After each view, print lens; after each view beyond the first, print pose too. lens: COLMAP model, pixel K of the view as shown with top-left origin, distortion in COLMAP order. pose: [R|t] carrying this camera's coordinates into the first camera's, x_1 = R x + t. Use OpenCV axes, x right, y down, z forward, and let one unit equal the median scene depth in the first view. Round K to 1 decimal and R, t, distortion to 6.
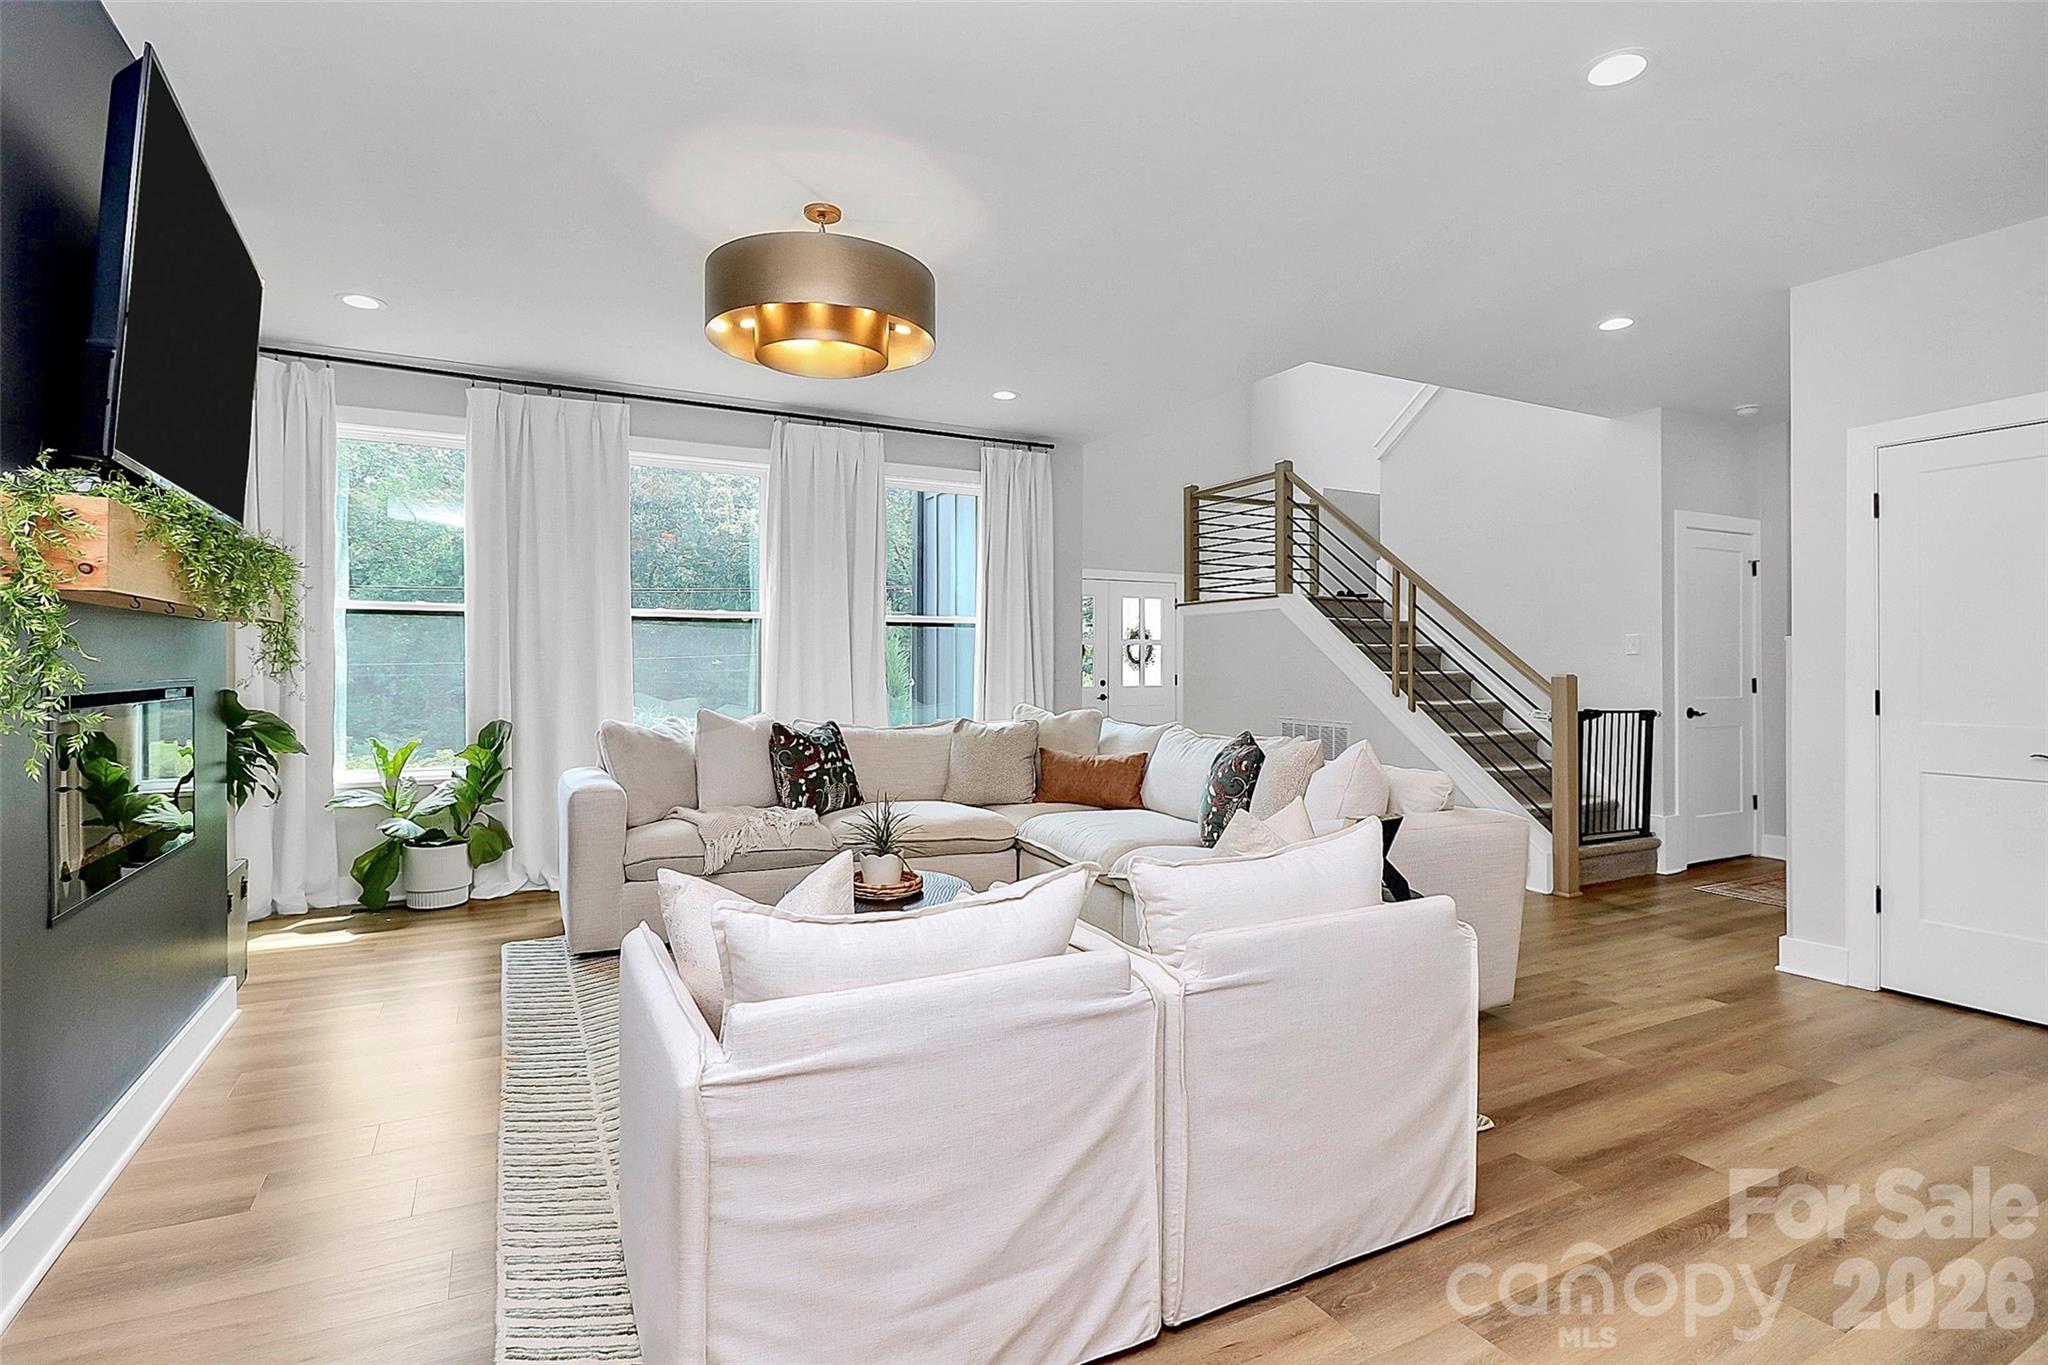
lens RADIAL K [[967.6, 0, 1030.1], [0, 967.6, 676.6], [0, 0, 1]] dist [-0.010257, -0.006775]
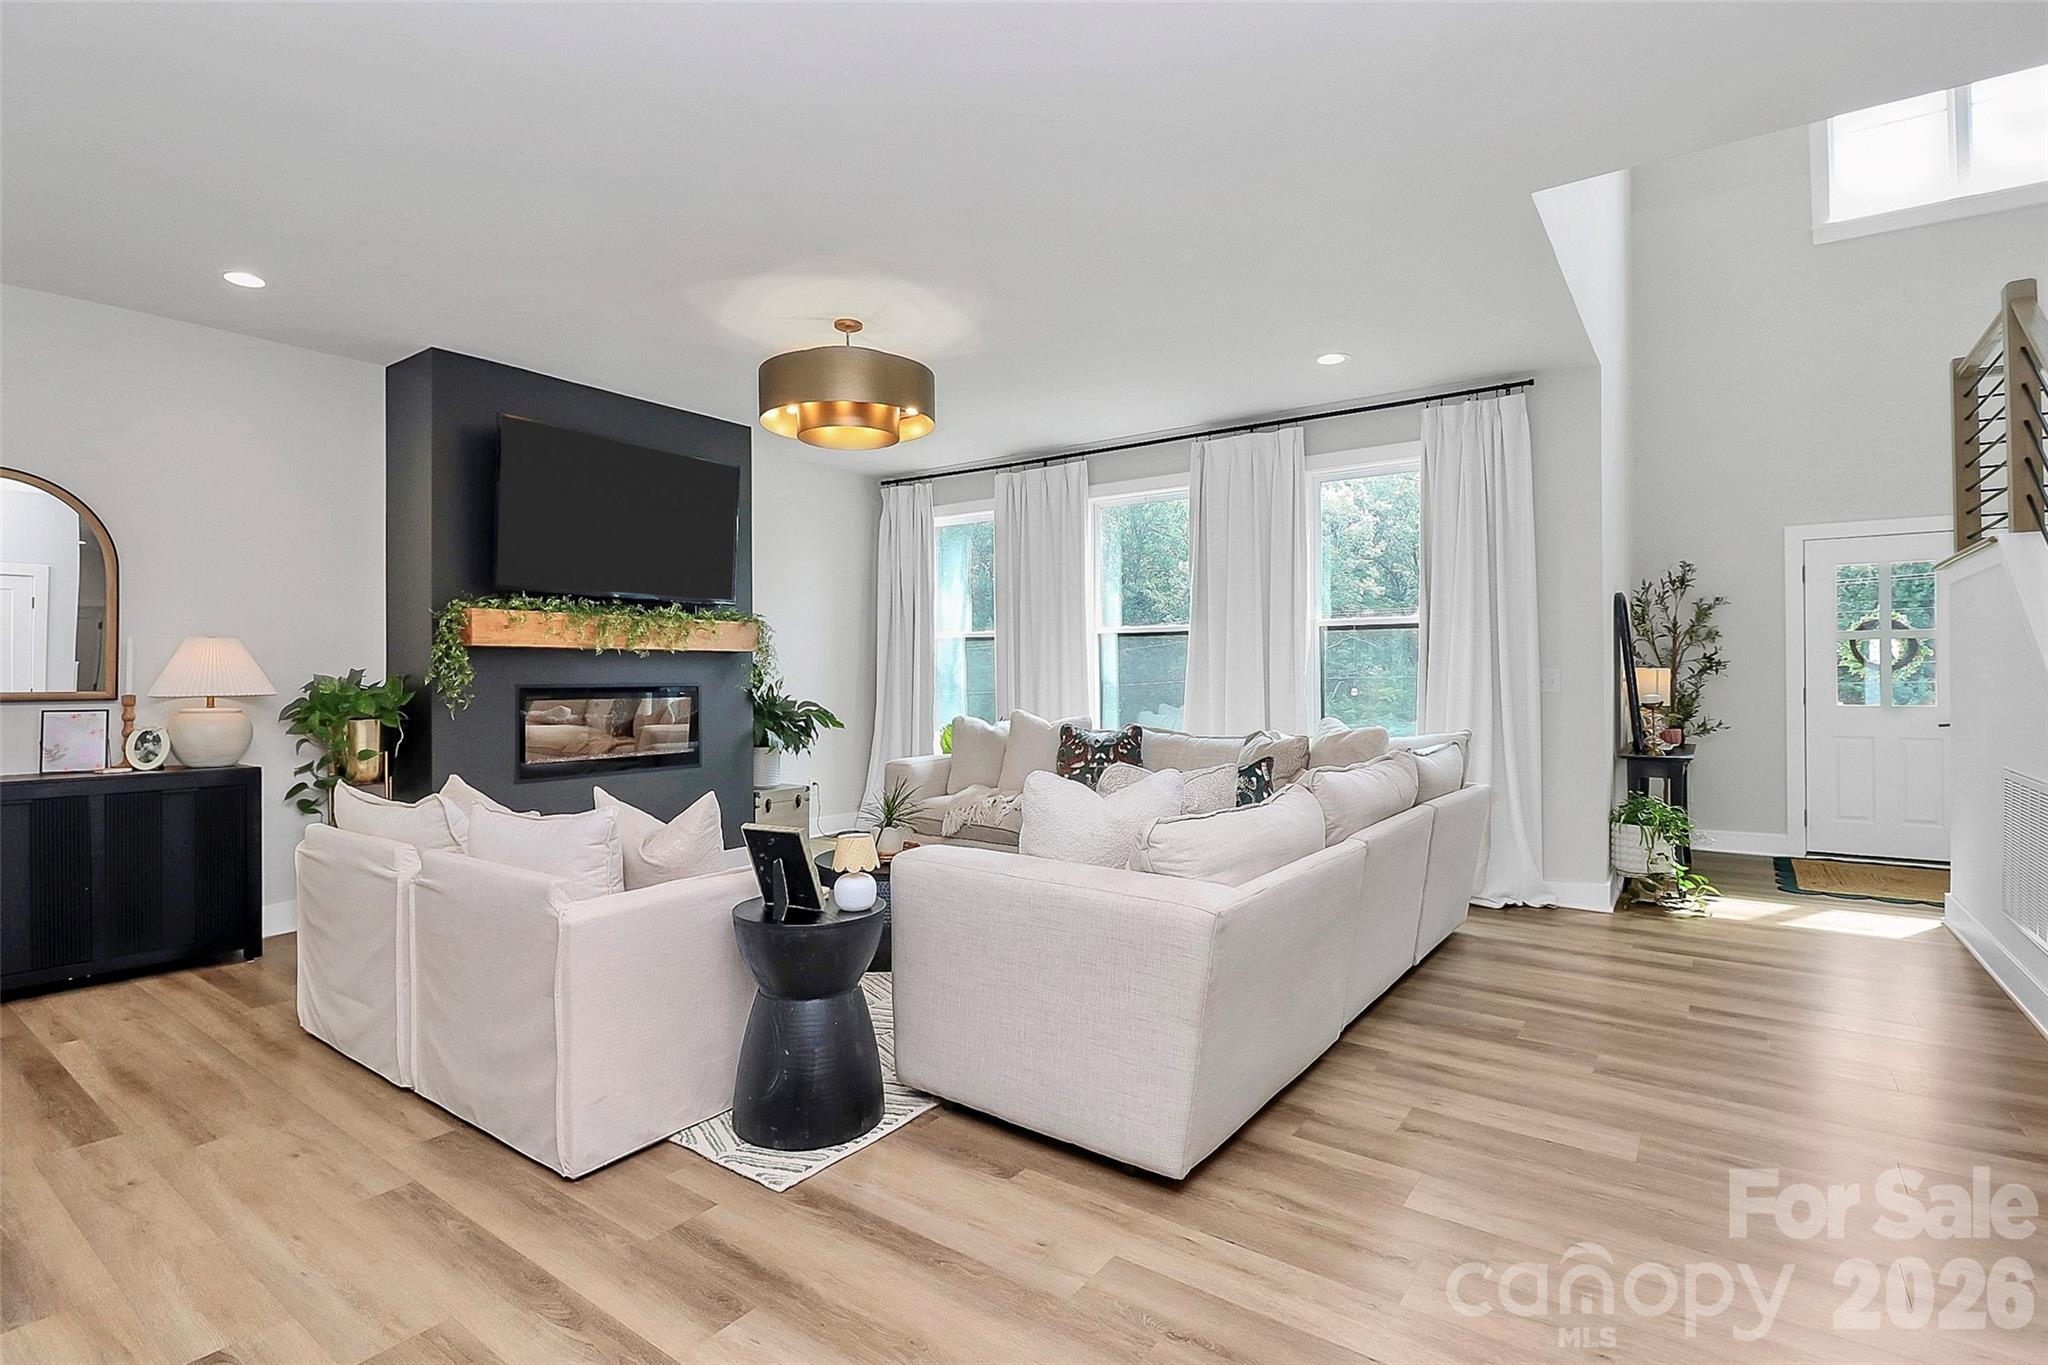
lens RADIAL K [[967.6, 0, 1011.1], [0, 967.6, 677.5], [0, 0, 1]] dist [-0.010257, -0.006775]
pose [[0.459468, 0.000580, -0.888194, 0.731079], [0.000886, 0.999999, 0.001111, -0.009209], [0.888194, -0.001298, 0.459467, 0.410244]]
